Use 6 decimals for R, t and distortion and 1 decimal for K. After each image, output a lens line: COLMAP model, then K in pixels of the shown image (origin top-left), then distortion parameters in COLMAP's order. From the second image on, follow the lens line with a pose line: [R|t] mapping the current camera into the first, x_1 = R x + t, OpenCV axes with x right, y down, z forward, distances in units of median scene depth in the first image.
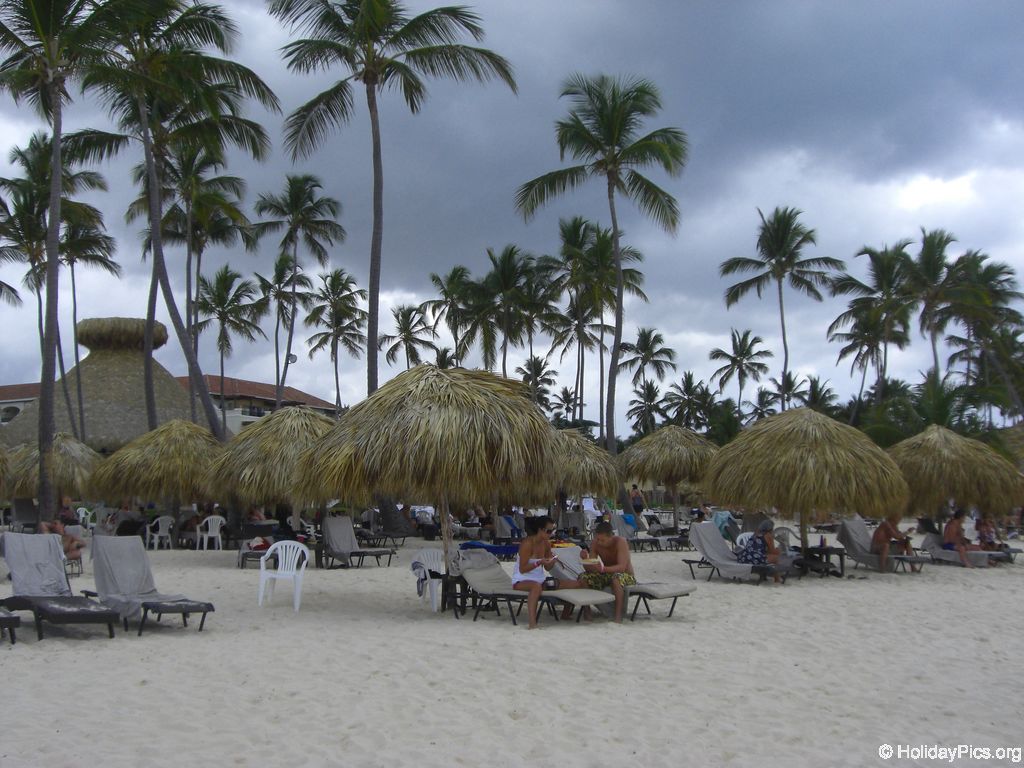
lens RADIAL K [[1160.0, 0, 519.6], [0, 1160.0, 385.4], [0, 0, 1]] dist [-0.124712, 0.000000]
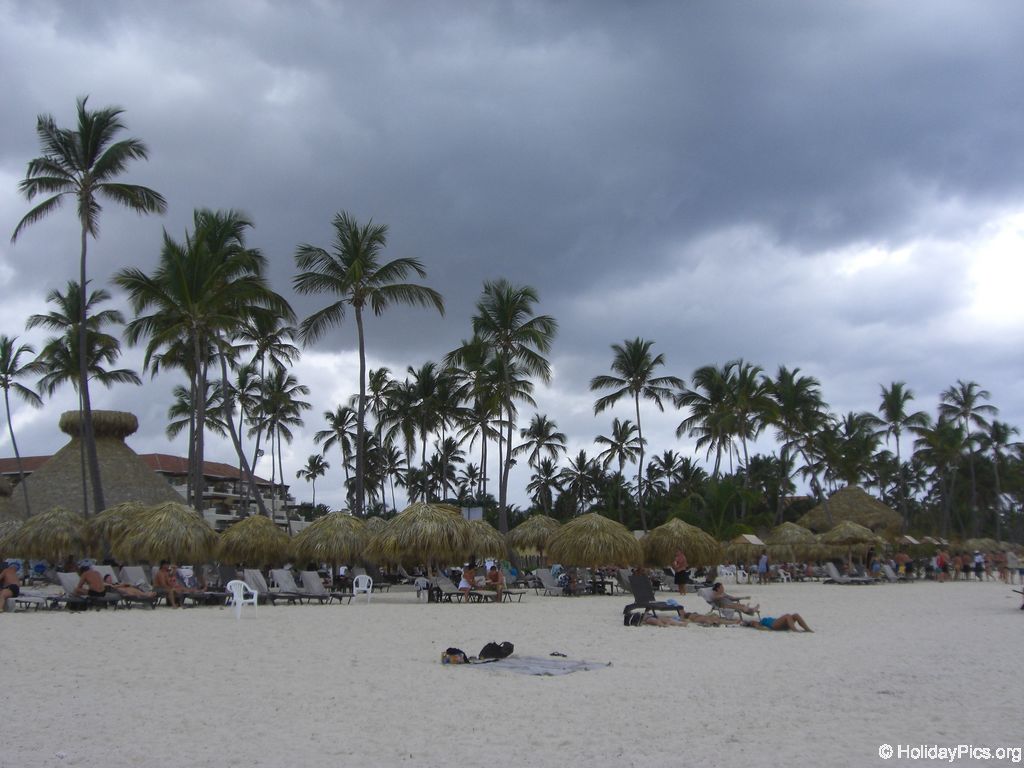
lens RADIAL K [[1160.0, 0, 497.8], [0, 1160.0, 370.2], [0, 0, 1]] dist [-0.124712, 0.000000]
pose [[0.997973, 0.006044, 0.063346, -0.016296], [-0.001605, 0.997553, -0.069890, -0.026989], [-0.063613, 0.069647, 0.995541, -0.316459]]
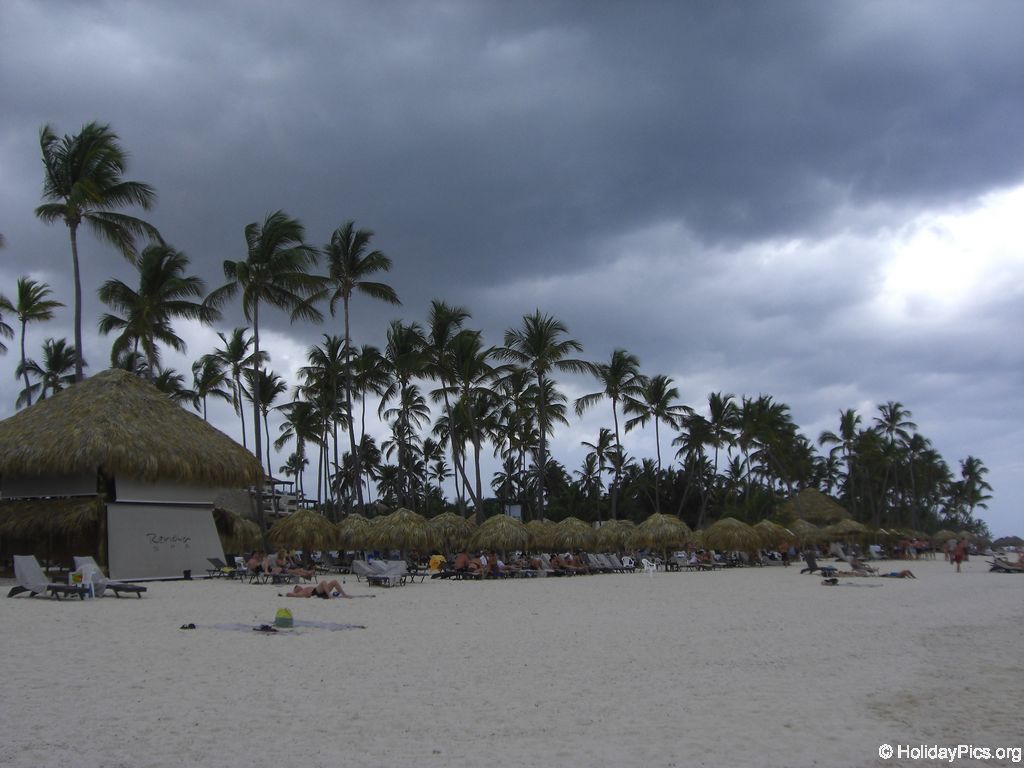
lens RADIAL K [[1160.0, 0, 537.1], [0, 1160.0, 371.4], [0, 0, 1]] dist [-0.124712, 0.000000]
pose [[0.980948, 0.017284, 0.193500, -0.281896], [-0.005924, 0.998232, -0.059134, -0.059556], [-0.194180, 0.056861, 0.979317, -0.645958]]
